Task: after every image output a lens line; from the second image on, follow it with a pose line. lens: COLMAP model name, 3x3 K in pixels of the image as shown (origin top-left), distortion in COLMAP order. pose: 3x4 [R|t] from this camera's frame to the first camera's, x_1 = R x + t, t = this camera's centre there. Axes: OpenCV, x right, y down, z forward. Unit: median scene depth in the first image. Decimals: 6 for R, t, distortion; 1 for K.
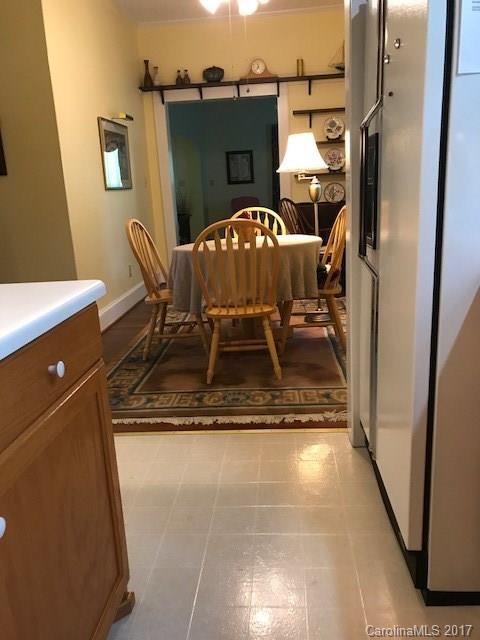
lens RADIAL K [[528.5, 0, 241.8], [0, 528.5, 318.1], [0, 0, 1]] dist [0.018503, -0.001189]
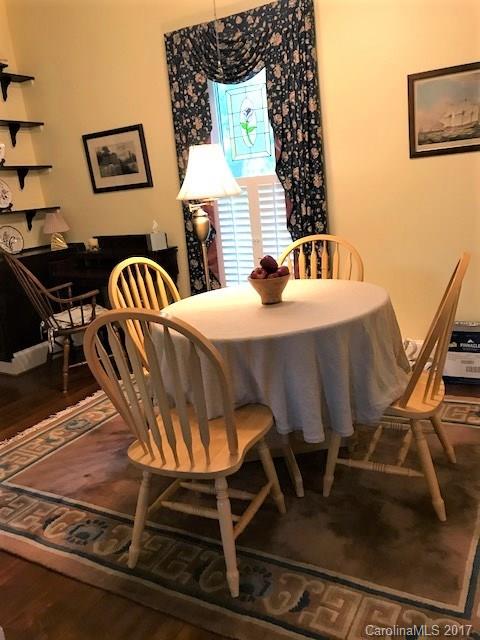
lens RADIAL K [[528.5, 0, 238.0], [0, 528.5, 317.3], [0, 0, 1]] dist [0.018503, -0.001189]
pose [[0.429853, -0.206977, 0.878855, -0.343989], [0.283405, 0.955108, 0.086320, -0.116260], [-0.857268, 0.211967, 0.469214, 0.444287]]
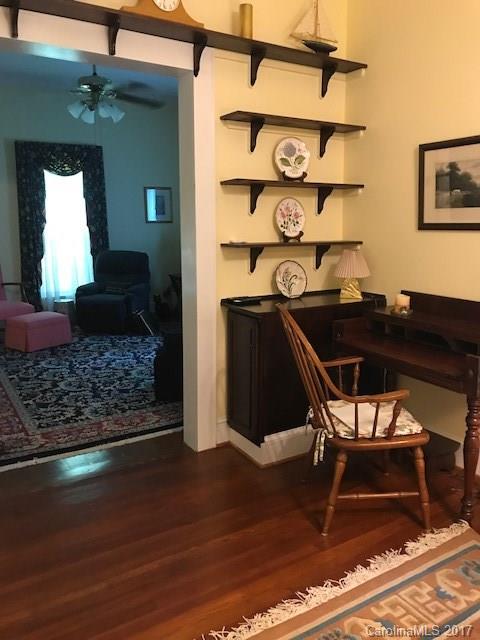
lens RADIAL K [[528.5, 0, 241.4], [0, 528.5, 318.5], [0, 0, 1]] dist [0.018503, -0.001189]
pose [[0.803191, -0.056665, 0.593021, -0.181968], [0.098152, 0.994449, -0.037914, -0.188046], [-0.587580, 0.088658, 0.804294, 0.628254]]
